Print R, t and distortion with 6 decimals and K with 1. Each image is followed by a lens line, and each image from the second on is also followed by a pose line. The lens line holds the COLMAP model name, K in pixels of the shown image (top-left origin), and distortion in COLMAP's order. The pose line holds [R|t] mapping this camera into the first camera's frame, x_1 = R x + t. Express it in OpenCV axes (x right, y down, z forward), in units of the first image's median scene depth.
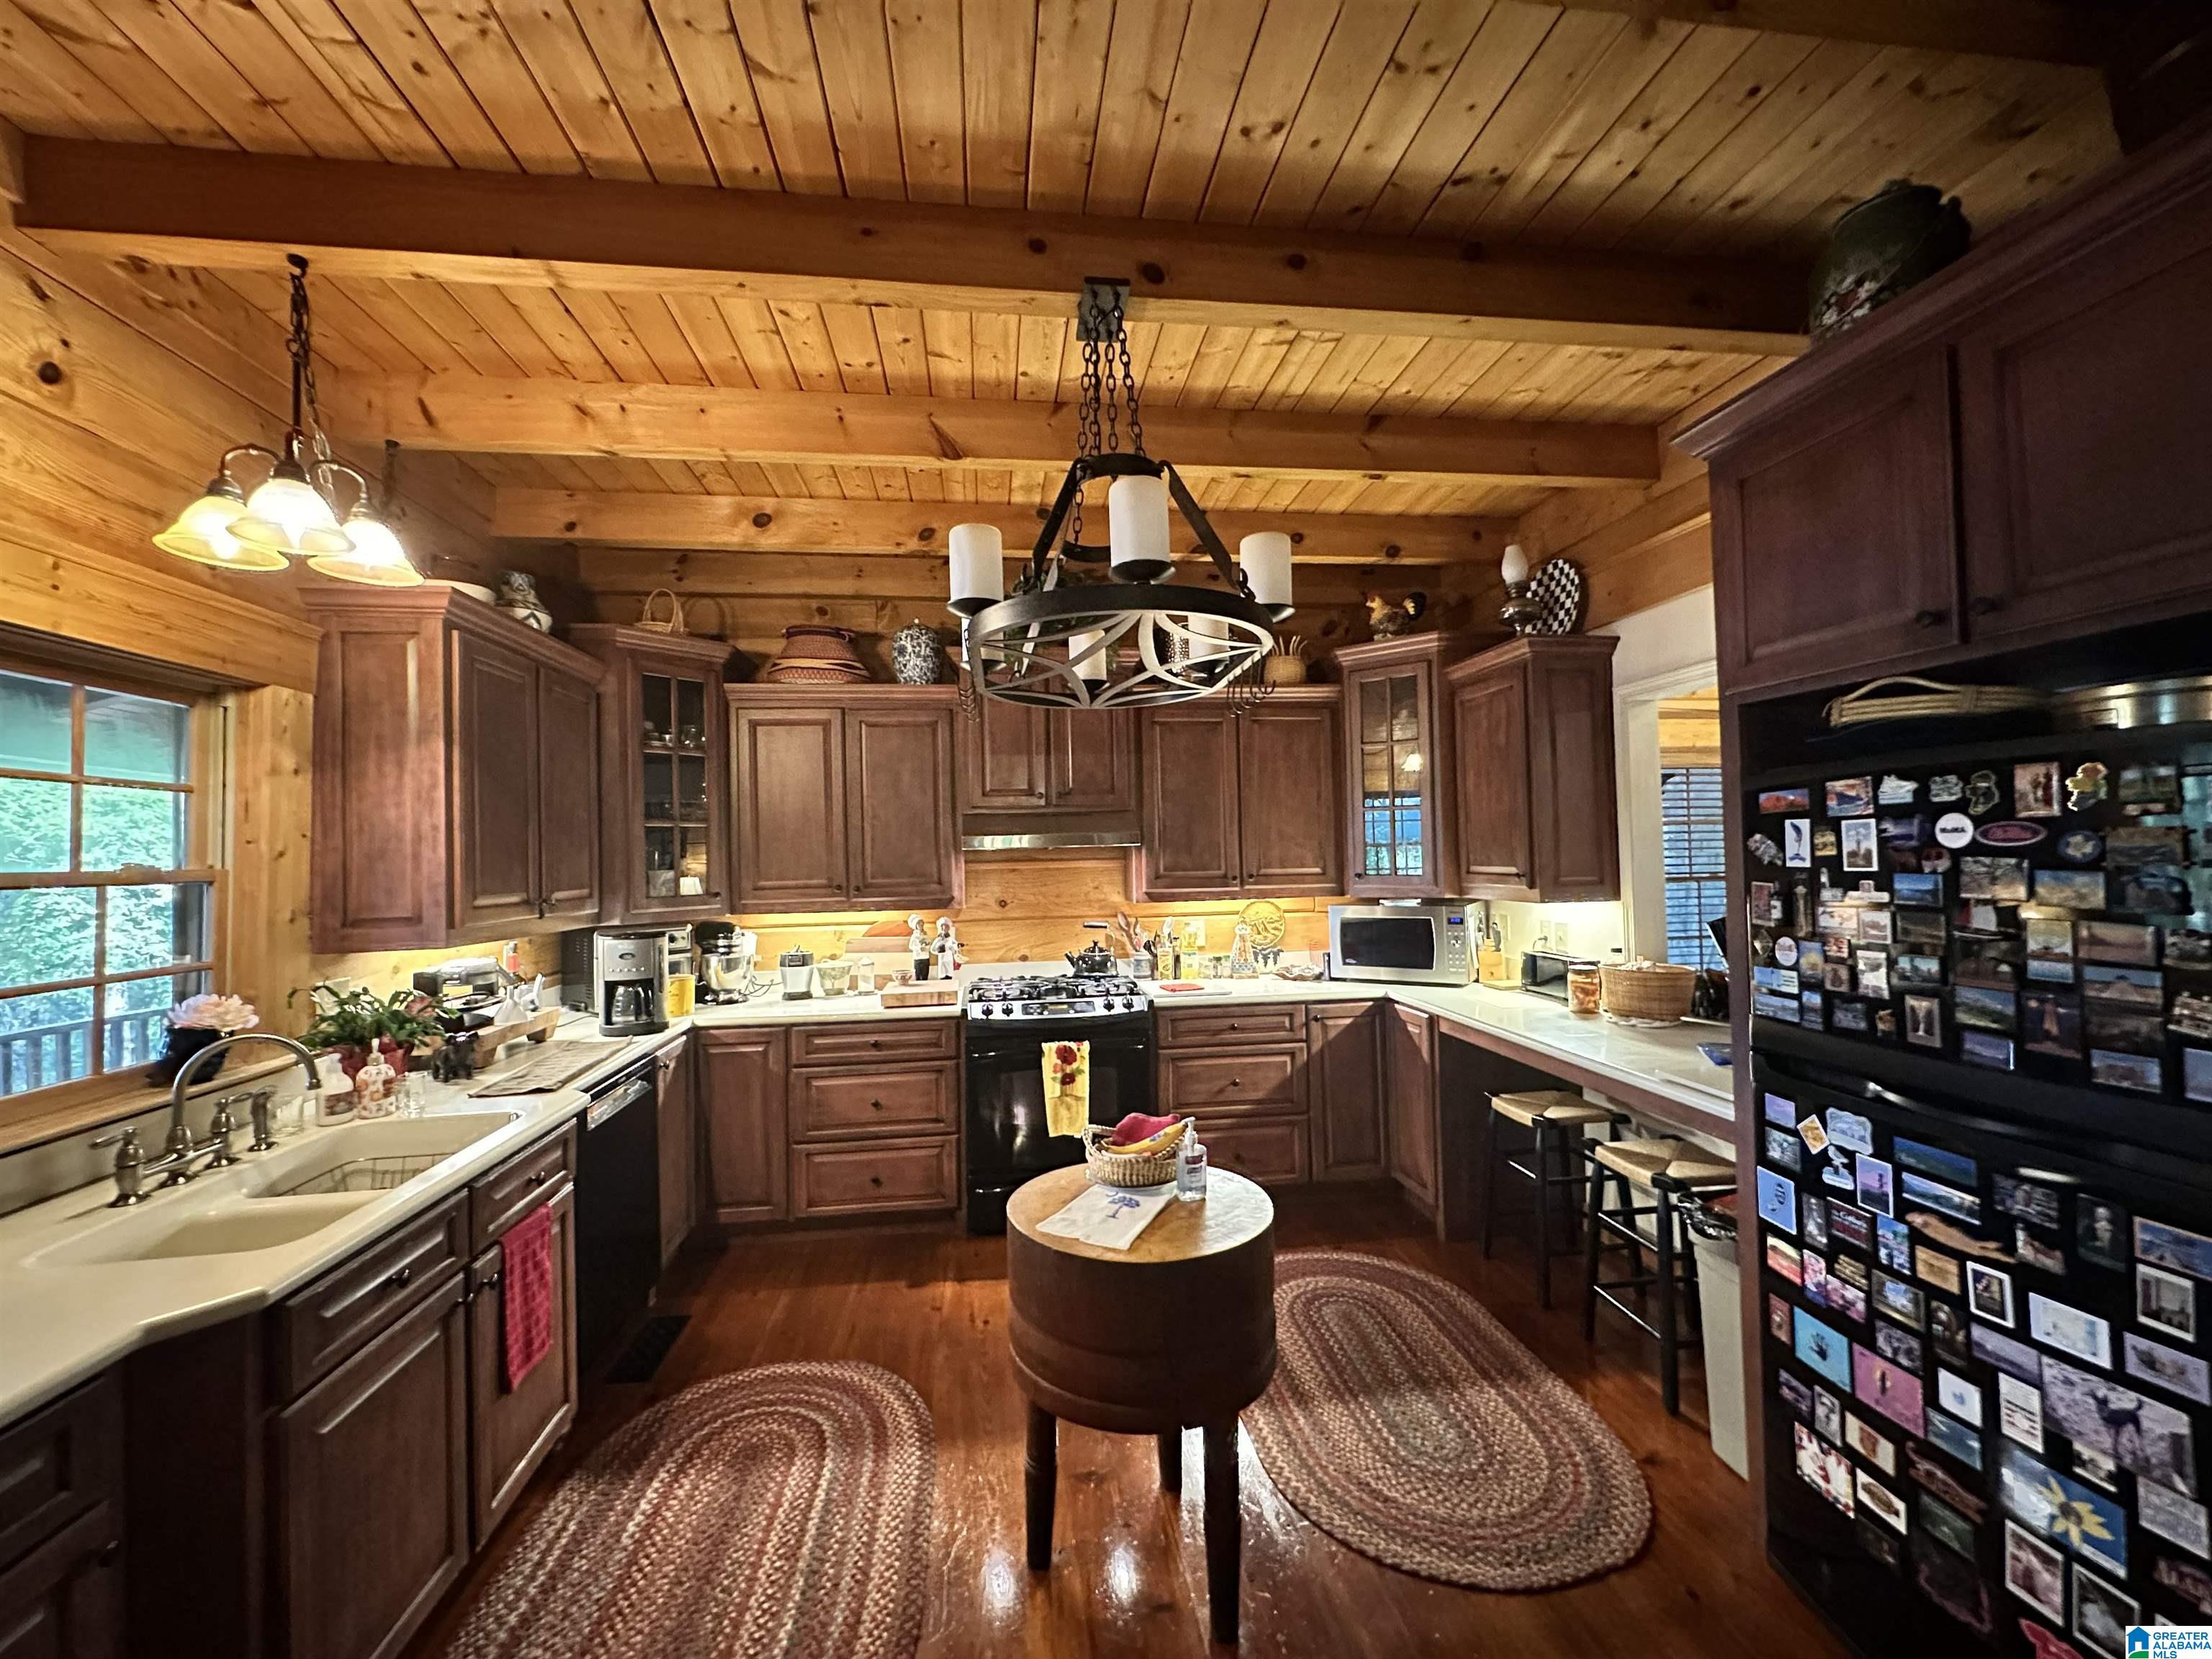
lens RADIAL K [[884.4, 0, 1105.2], [0, 884.4, 832.2], [0, 0, 1]] dist [-0.003995, 0.000755]
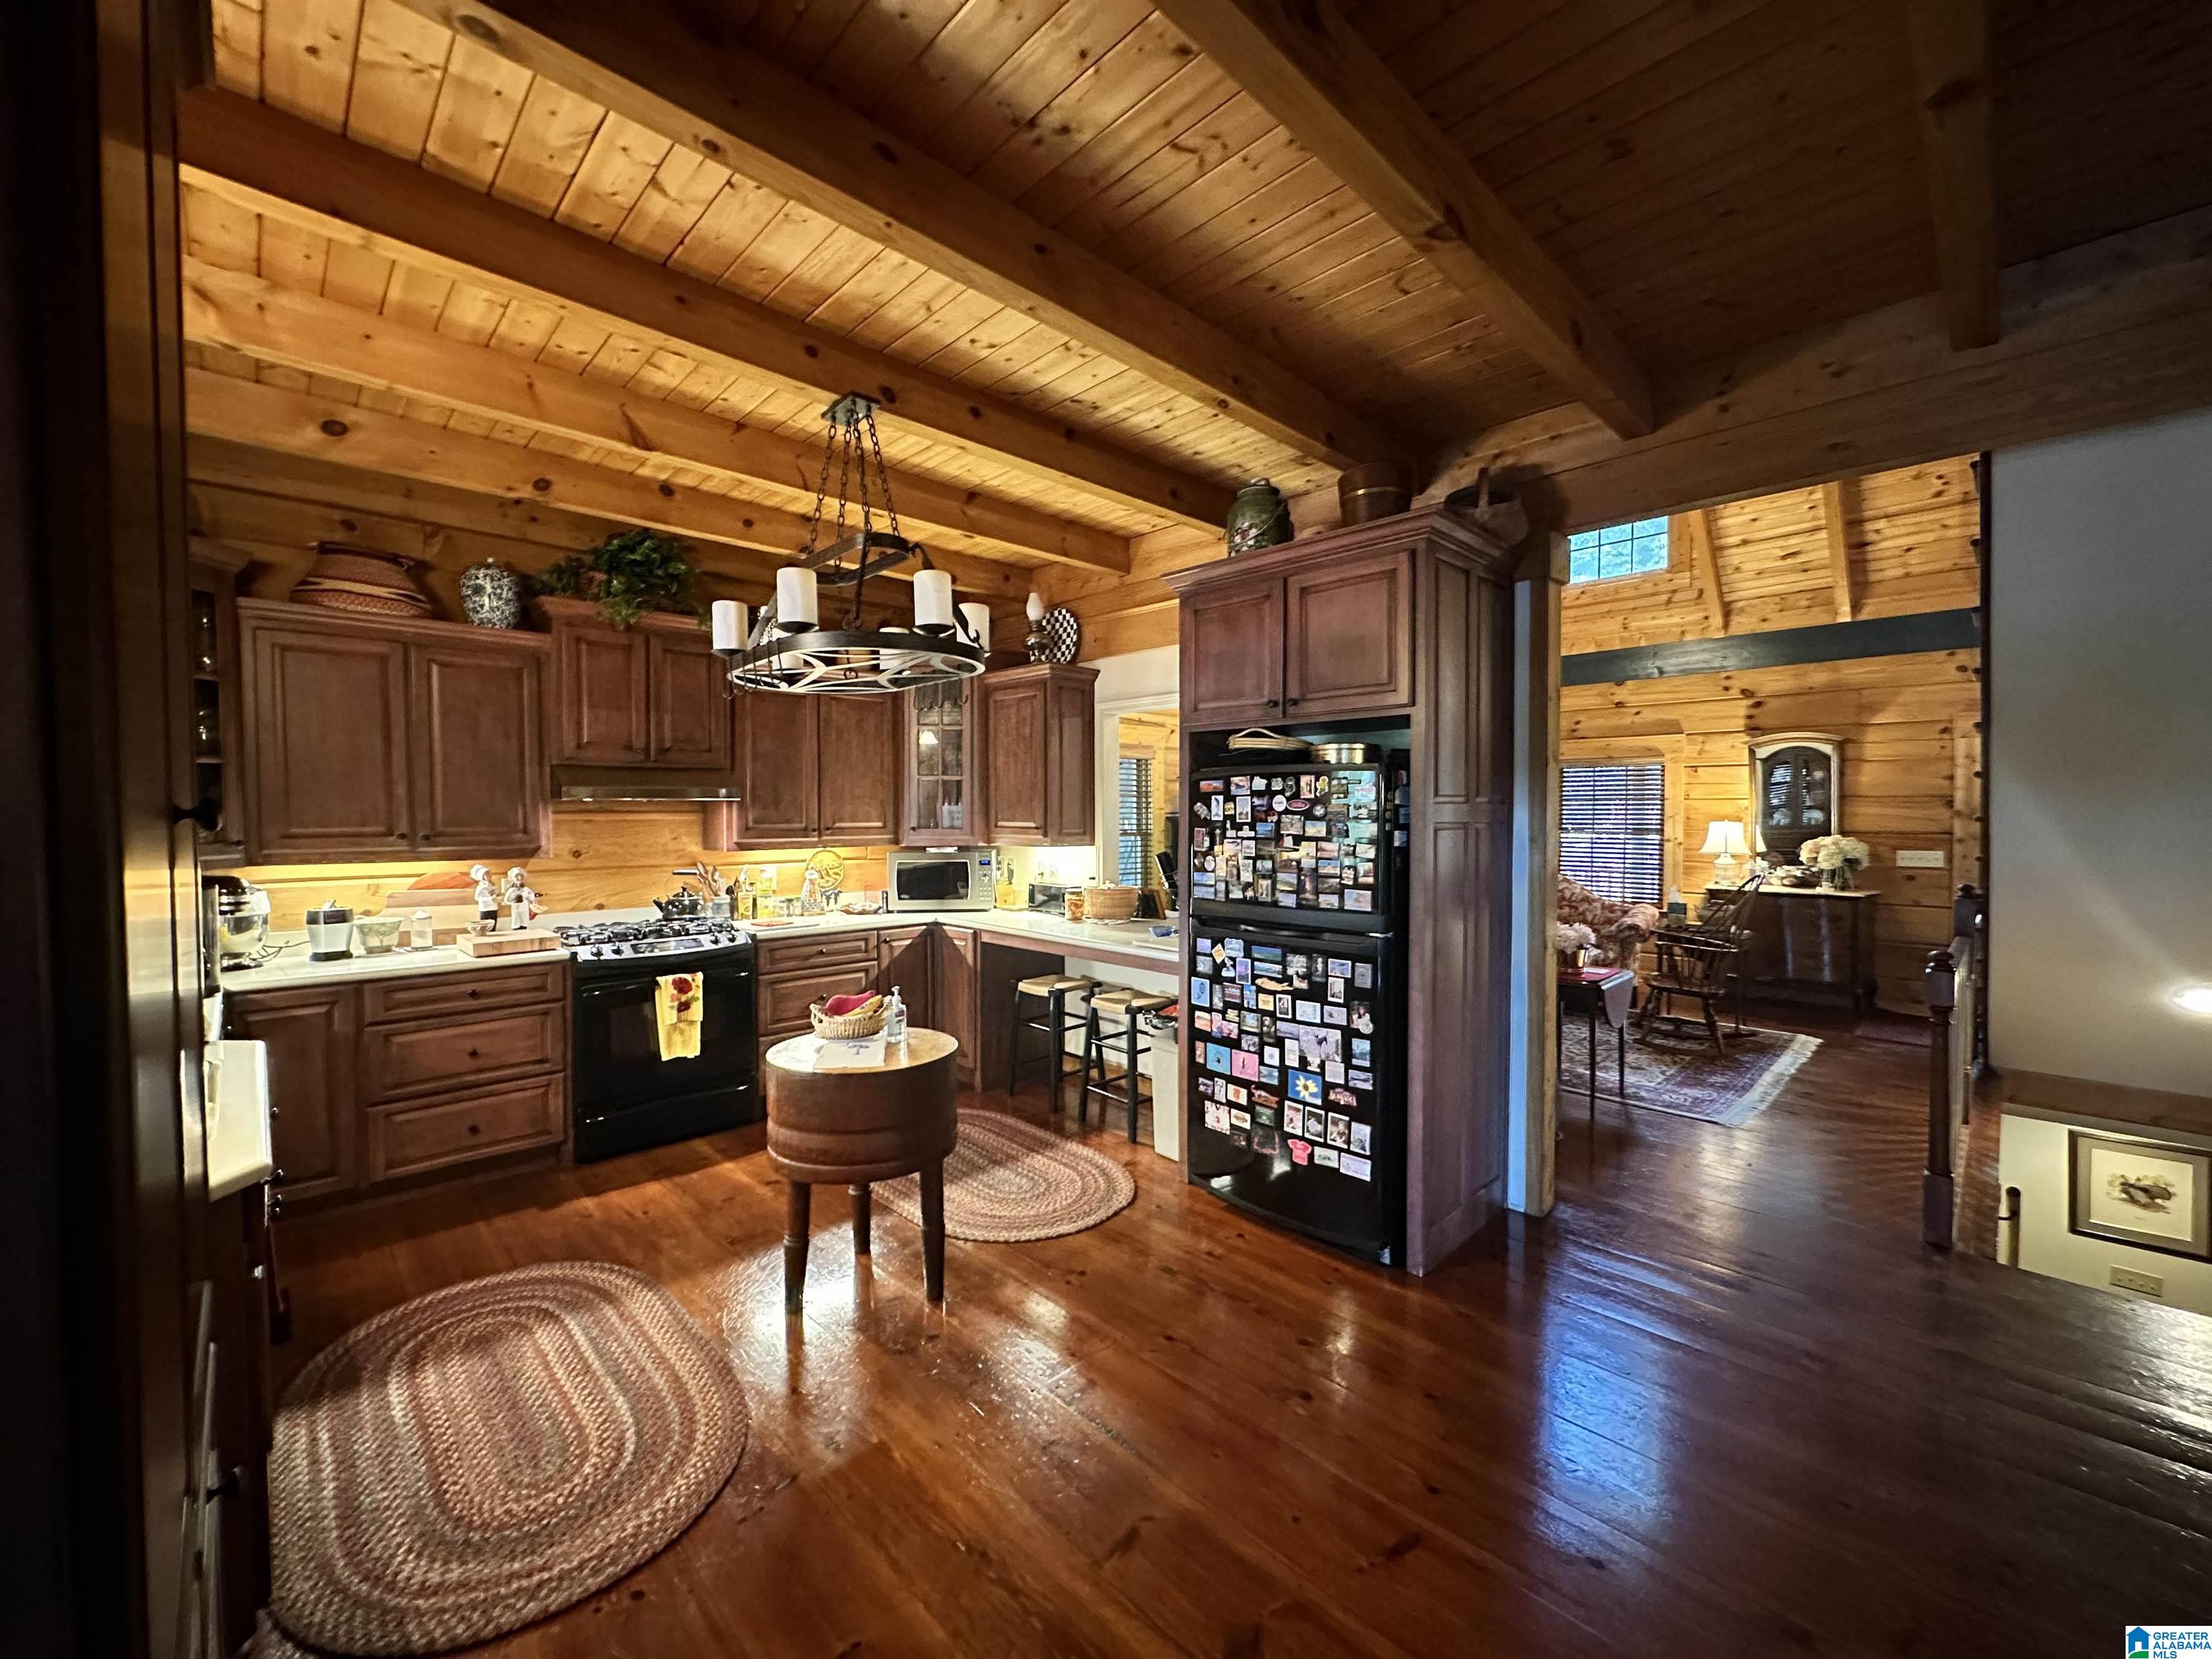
lens RADIAL K [[884.4, 0, 1108.6], [0, 884.4, 832.7], [0, 0, 1]] dist [-0.003995, 0.000755]
pose [[0.801071, 0.006653, 0.598532, -0.389804], [-0.031922, 0.998990, 0.031620, 0.008629], [-0.597717, -0.044437, 0.800474, -0.288533]]
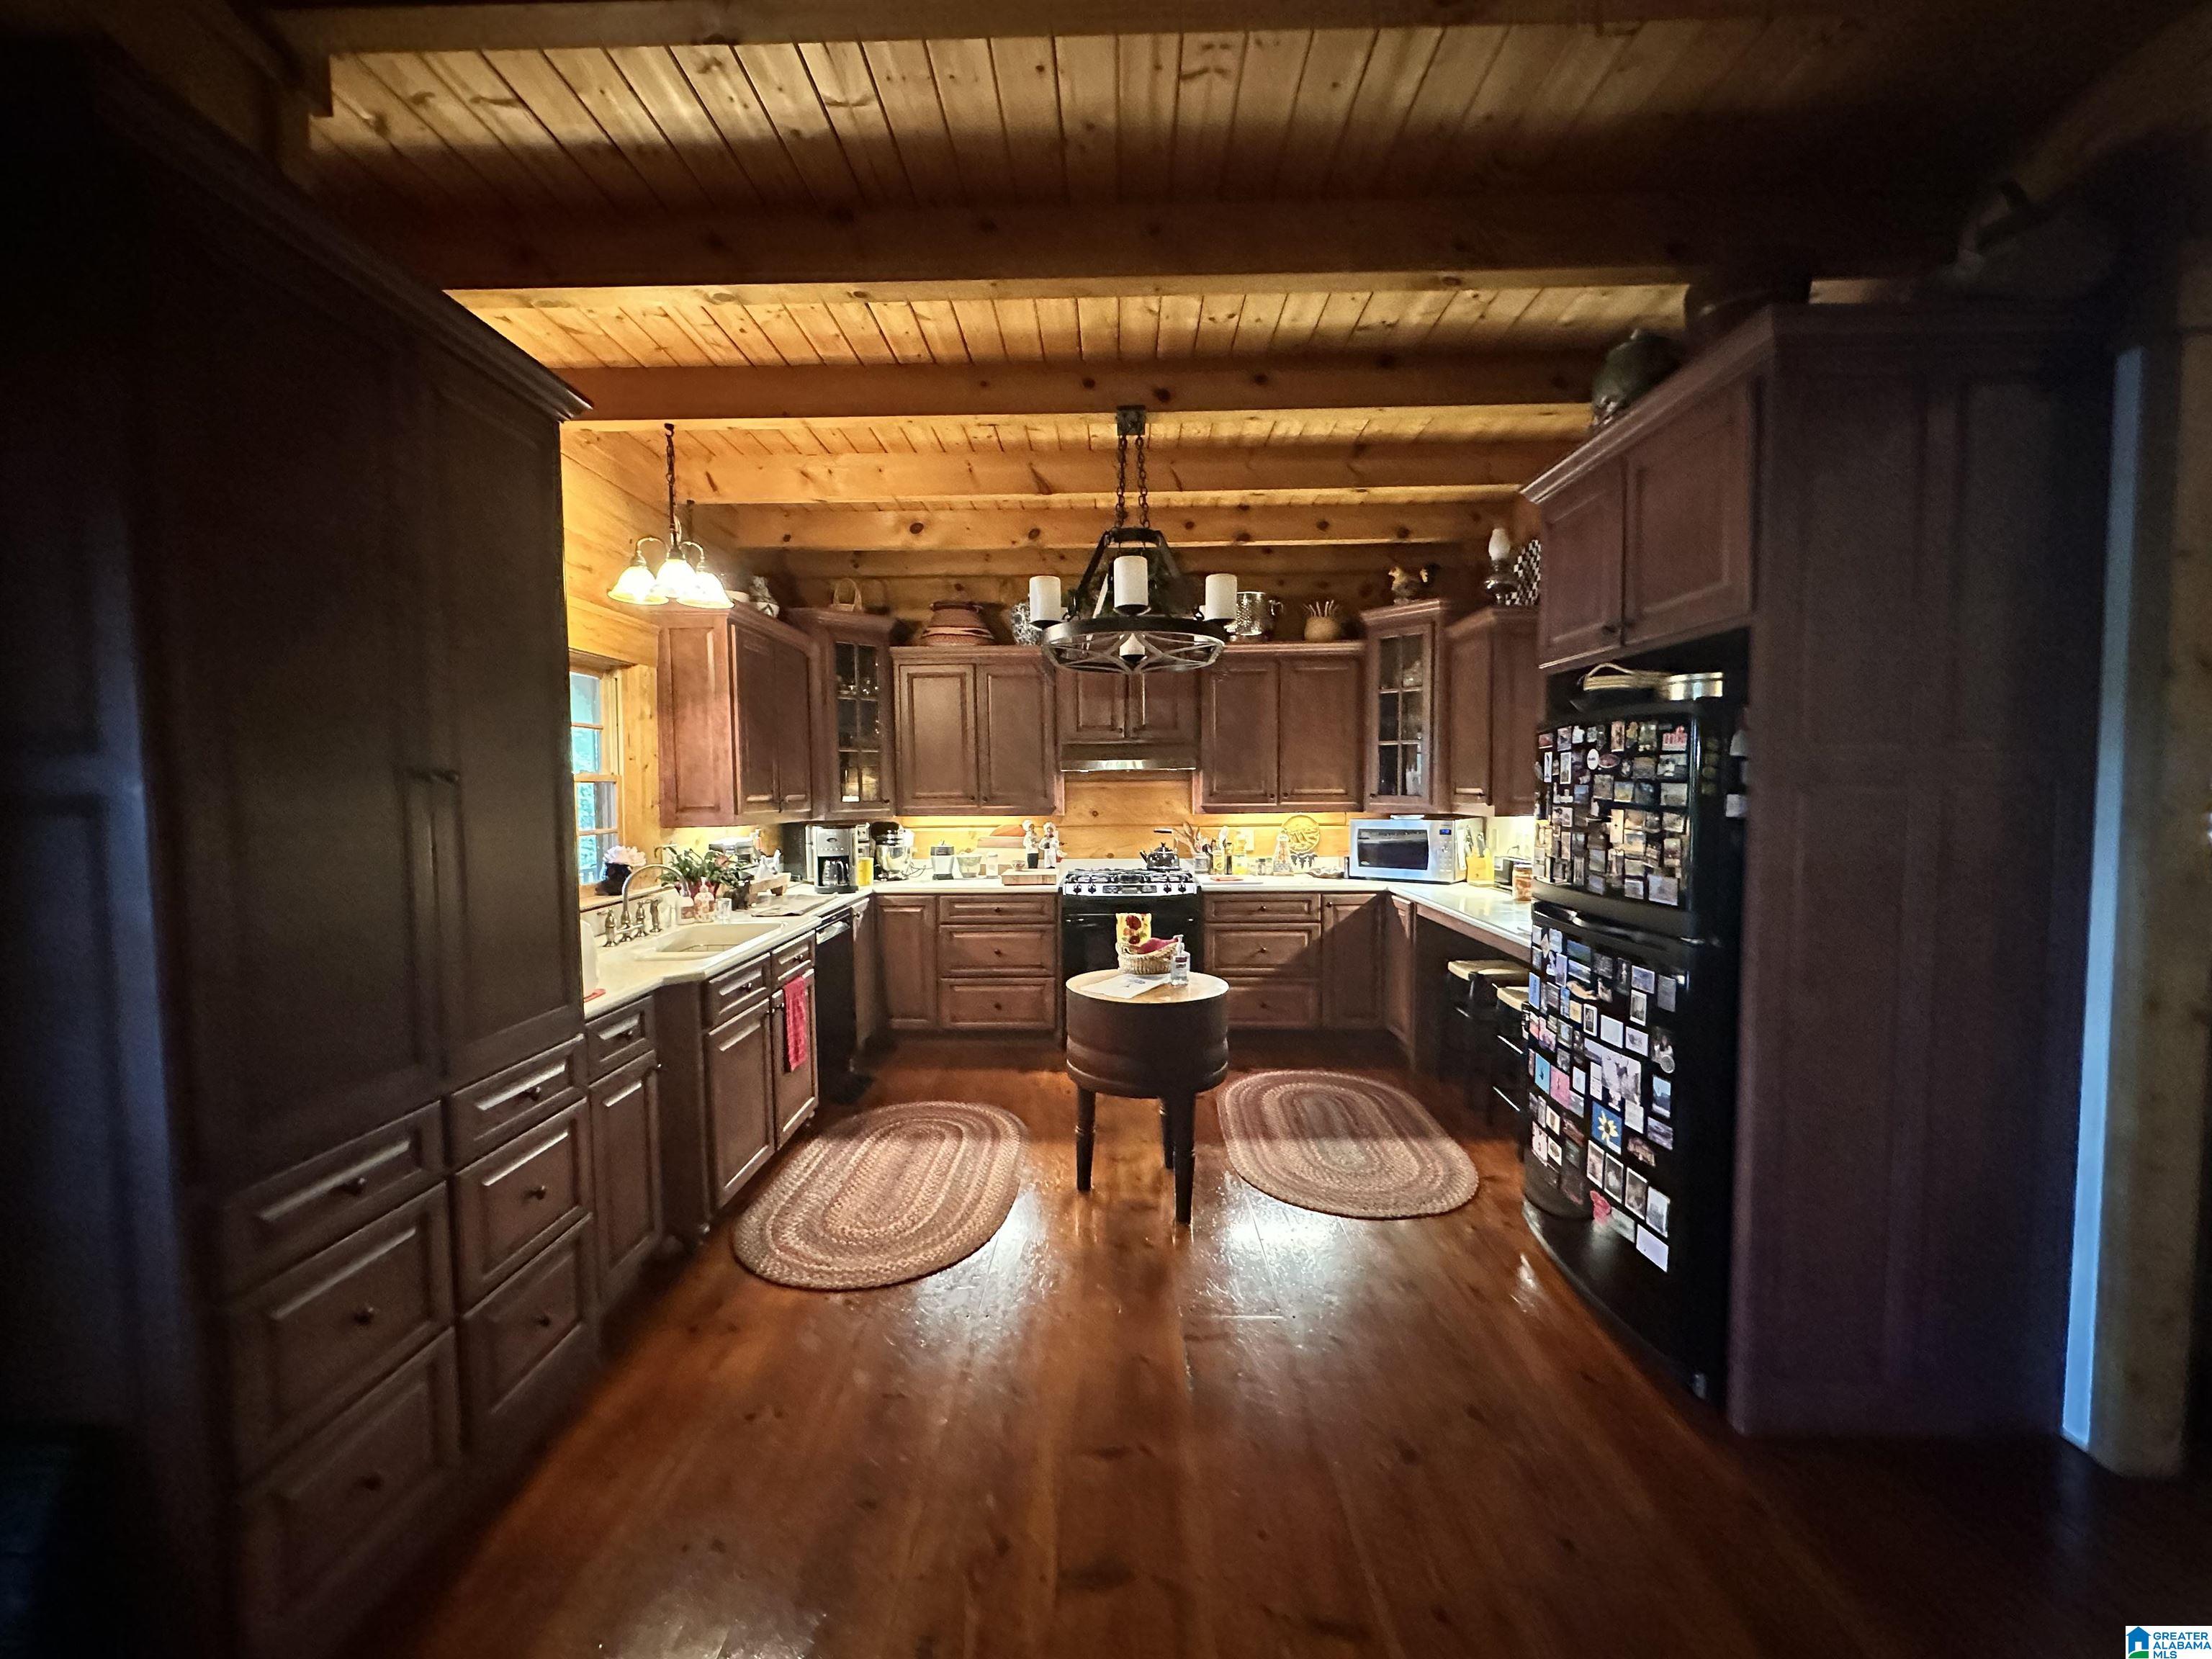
lens RADIAL K [[884.4, 0, 1105.0], [0, 884.4, 832.2], [0, 0, 1]] dist [-0.003995, 0.000755]
pose [[0.988852, 0.021118, -0.147397, 0.152223], [-0.009248, 0.996691, 0.080756, 0.005192], [0.148615, -0.078492, 0.985775, -0.465690]]
